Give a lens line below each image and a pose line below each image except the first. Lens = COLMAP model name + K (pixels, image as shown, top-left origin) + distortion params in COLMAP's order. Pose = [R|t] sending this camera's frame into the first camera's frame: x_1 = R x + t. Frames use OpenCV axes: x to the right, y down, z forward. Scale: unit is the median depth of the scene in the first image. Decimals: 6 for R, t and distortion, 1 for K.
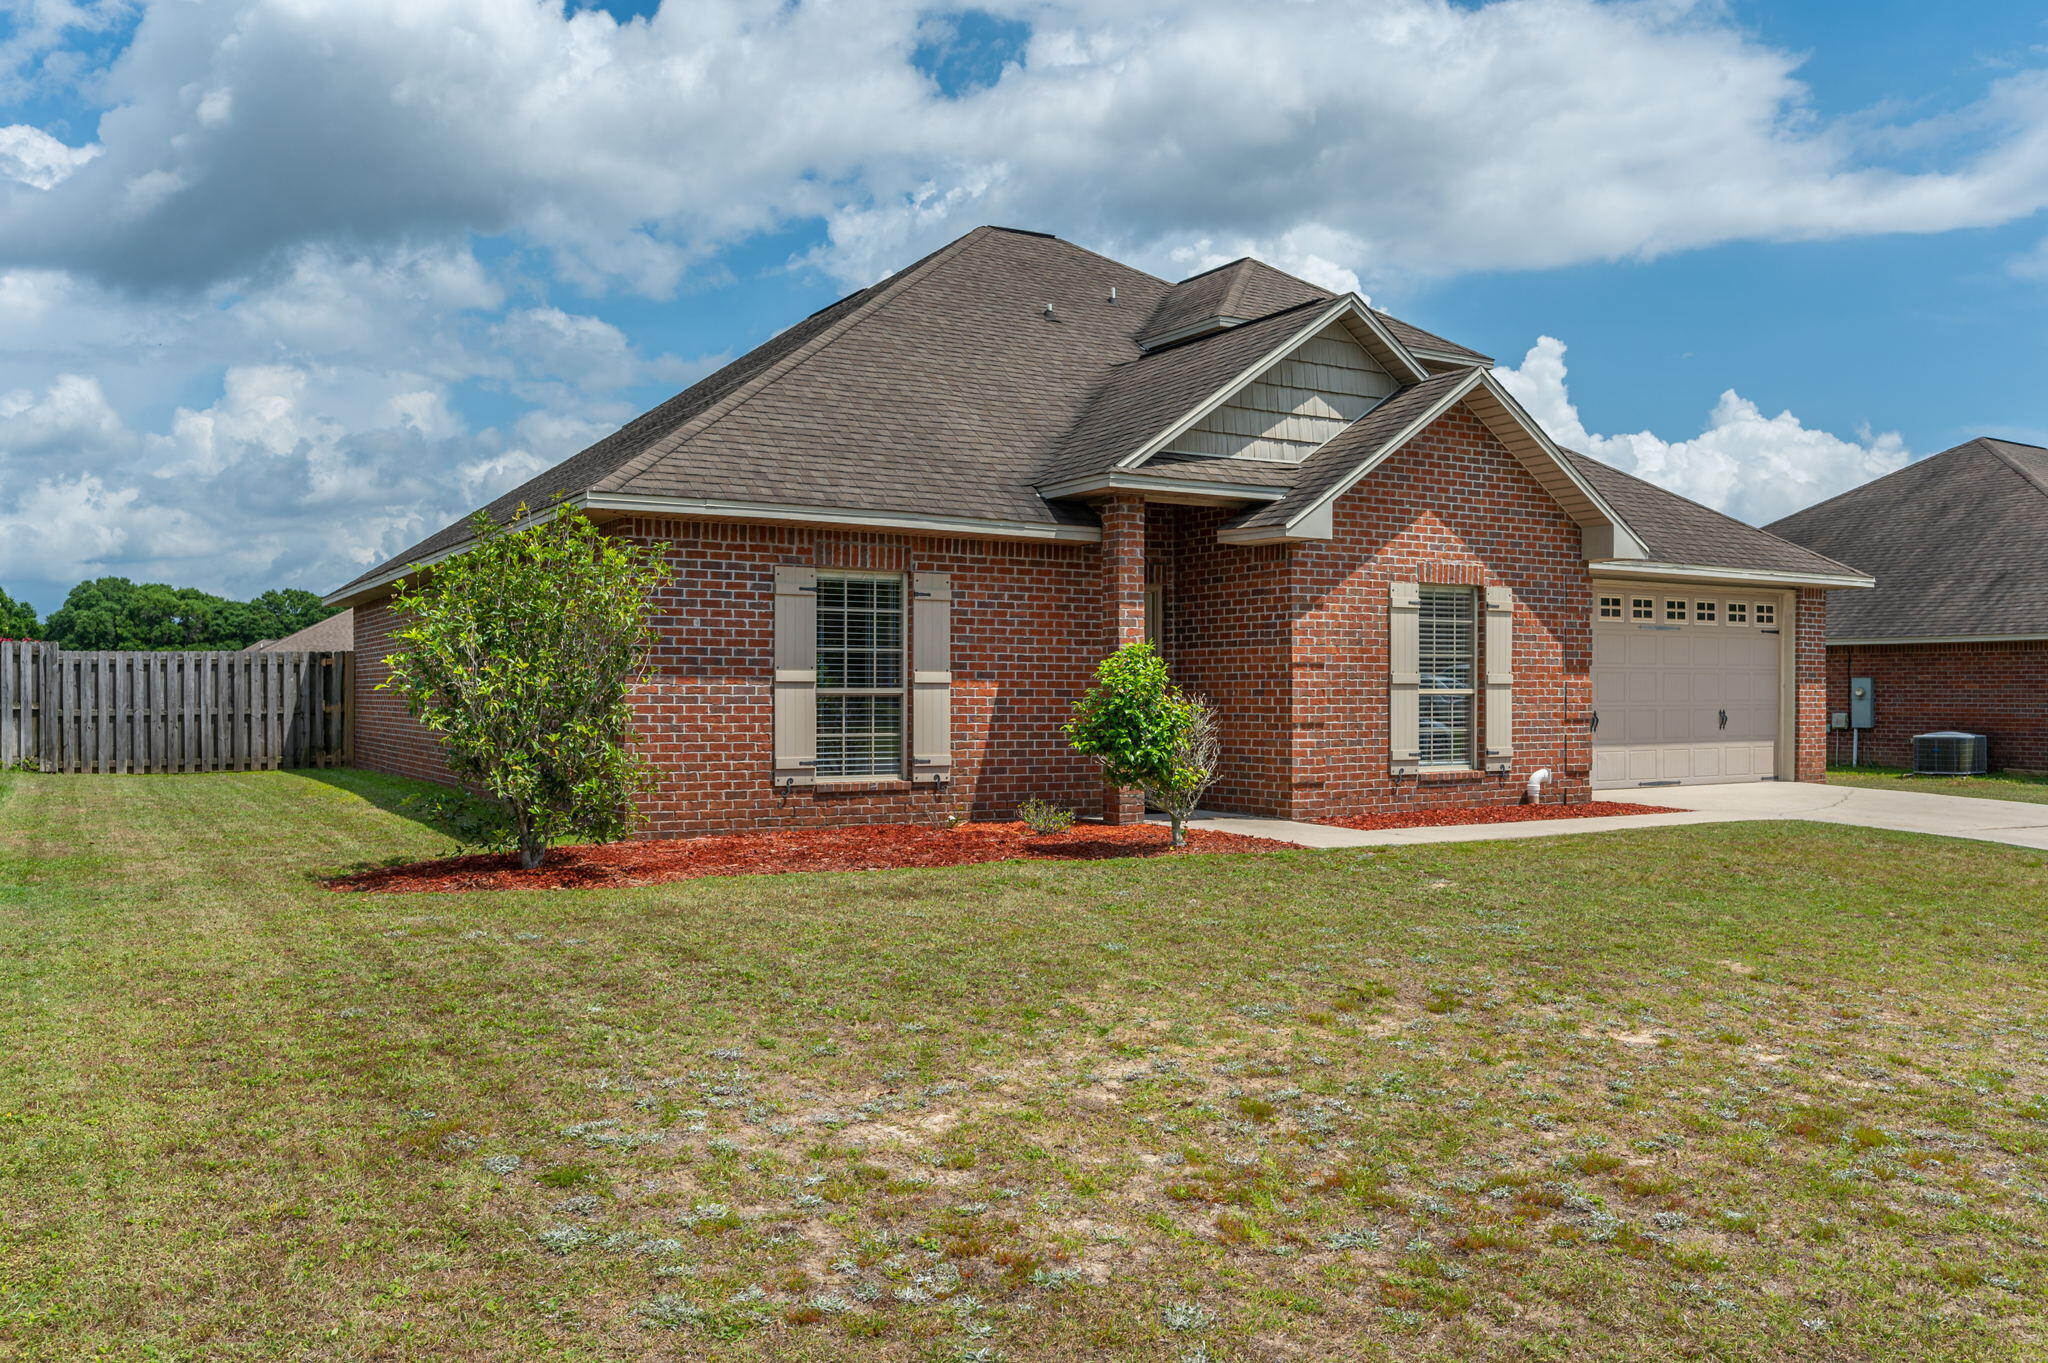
lens RADIAL K [[1572.7, 0, 1013.4], [0, 1572.7, 682.8], [0, 0, 1]] dist [-0.037935, 0.001910]
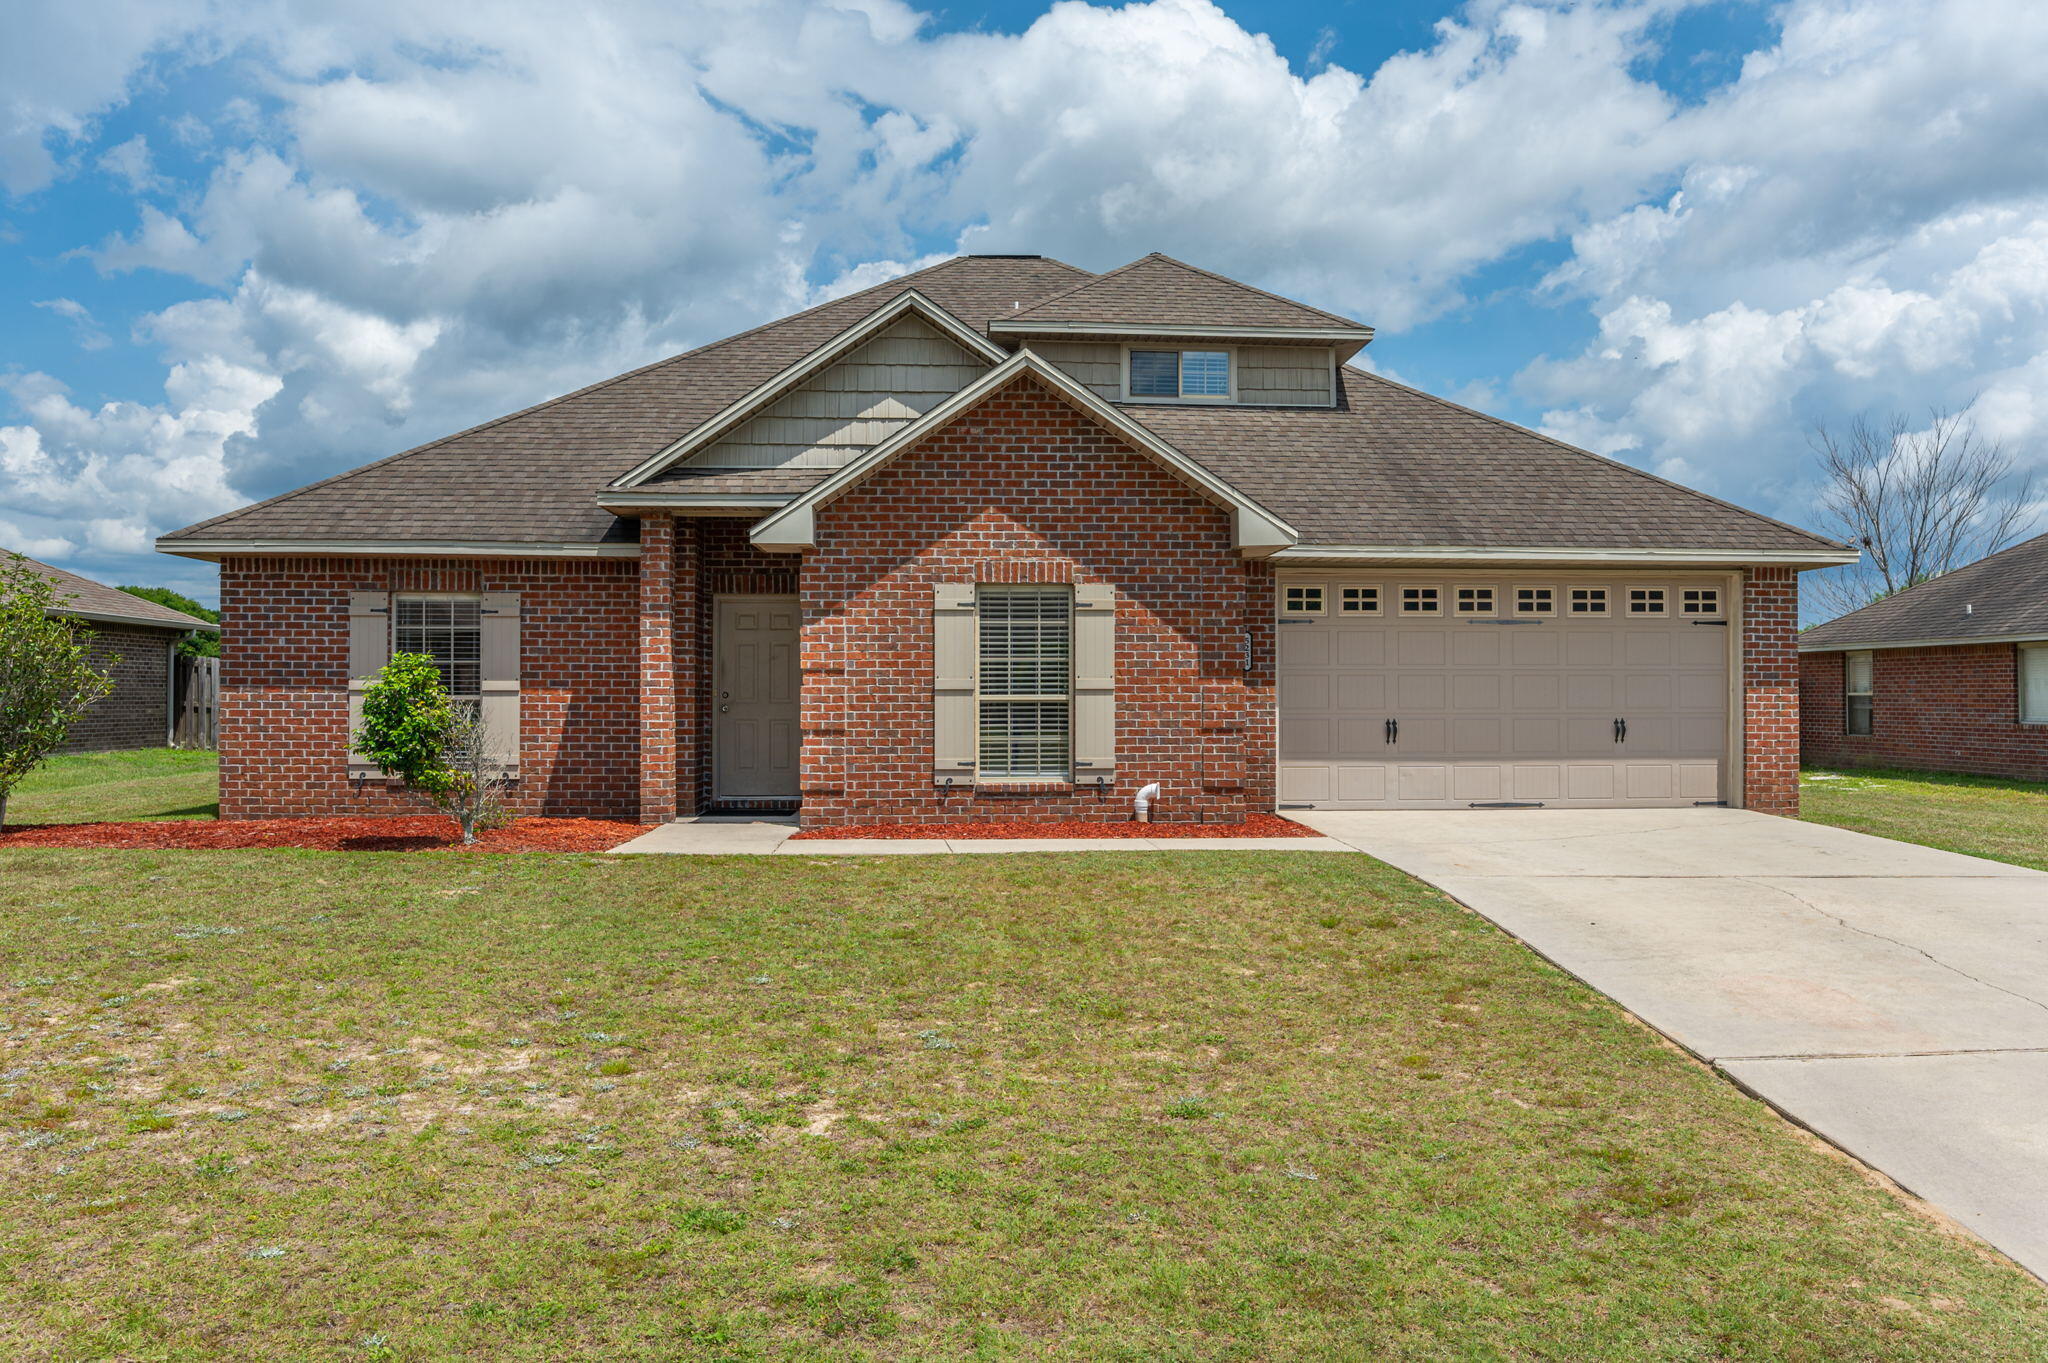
lens RADIAL K [[1449.3, 0, 1026.0], [0, 1449.3, 671.4], [0, 0, 1]] dist [-0.031300, 0.000318]
pose [[0.891717, -0.009680, -0.452489, 0.715074], [0.003791, 0.999896, -0.013919, 0.002047], [0.452577, 0.010696, 0.891661, 0.243326]]
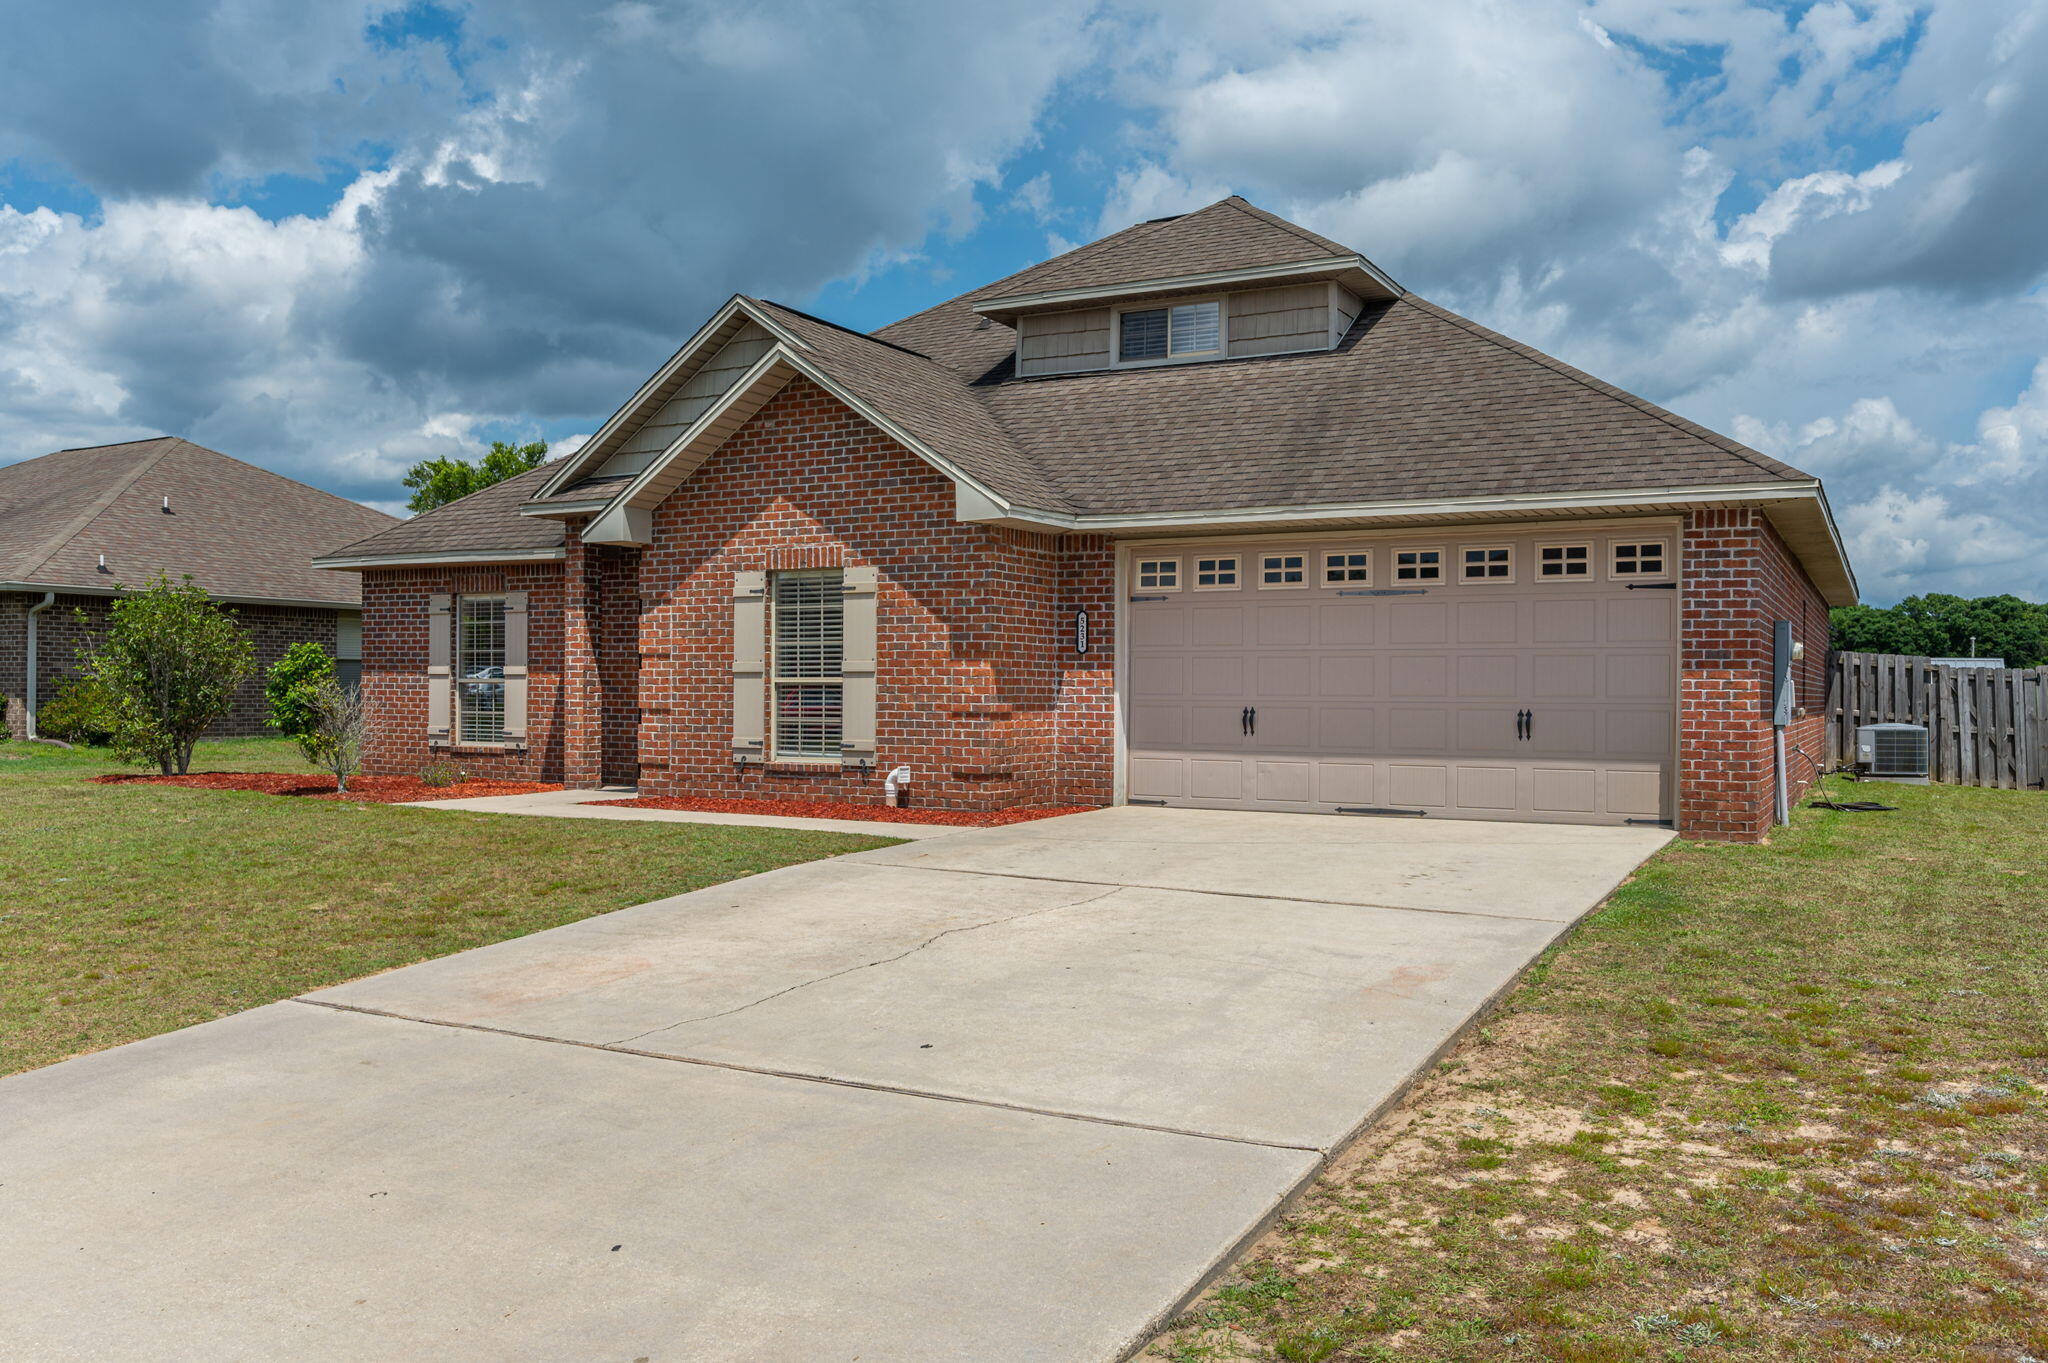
lens RADIAL K [[1572.7, 0, 1039.2], [0, 1572.7, 687.9], [0, 0, 1]] dist [-0.037935, 0.001910]
pose [[0.520420, -0.001218, -0.853910, 1.255754], [-0.001310, 0.999997, -0.002225, 0.013128], [0.853910, 0.002277, 0.520416, 0.660743]]
